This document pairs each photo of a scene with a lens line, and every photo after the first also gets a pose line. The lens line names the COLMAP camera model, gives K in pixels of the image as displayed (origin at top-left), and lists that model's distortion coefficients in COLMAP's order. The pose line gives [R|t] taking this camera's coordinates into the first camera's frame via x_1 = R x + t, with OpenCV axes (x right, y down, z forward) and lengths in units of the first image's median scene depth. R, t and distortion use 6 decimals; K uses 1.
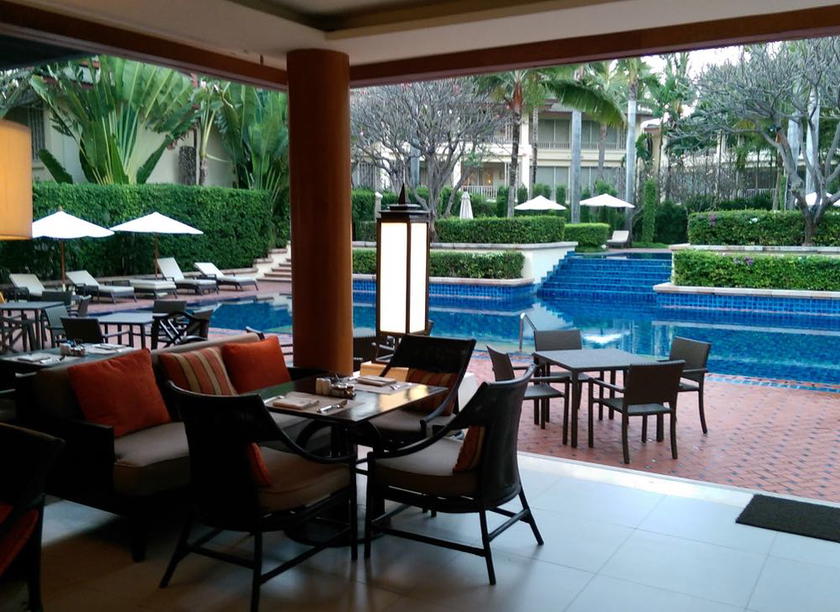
lens RADIAL K [[823.8, 0, 418.6], [0, 823.8, 303.4], [0, 0, 1]] dist [0.000650, 0.000000]
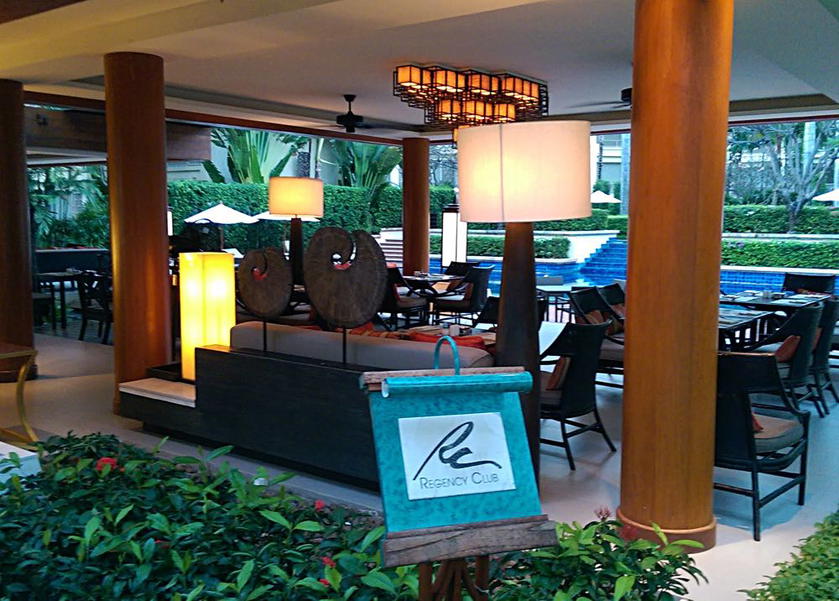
lens RADIAL K [[827.4, 0, 421.3], [0, 827.4, 300.9], [0, 0, 1]] dist [-0.003158, 0.000000]
pose [[0.995187, 0.014791, -0.096875, 0.026202], [-0.014123, 0.999872, 0.007579, 0.027934], [0.096975, -0.006174, 0.995268, -0.277694]]
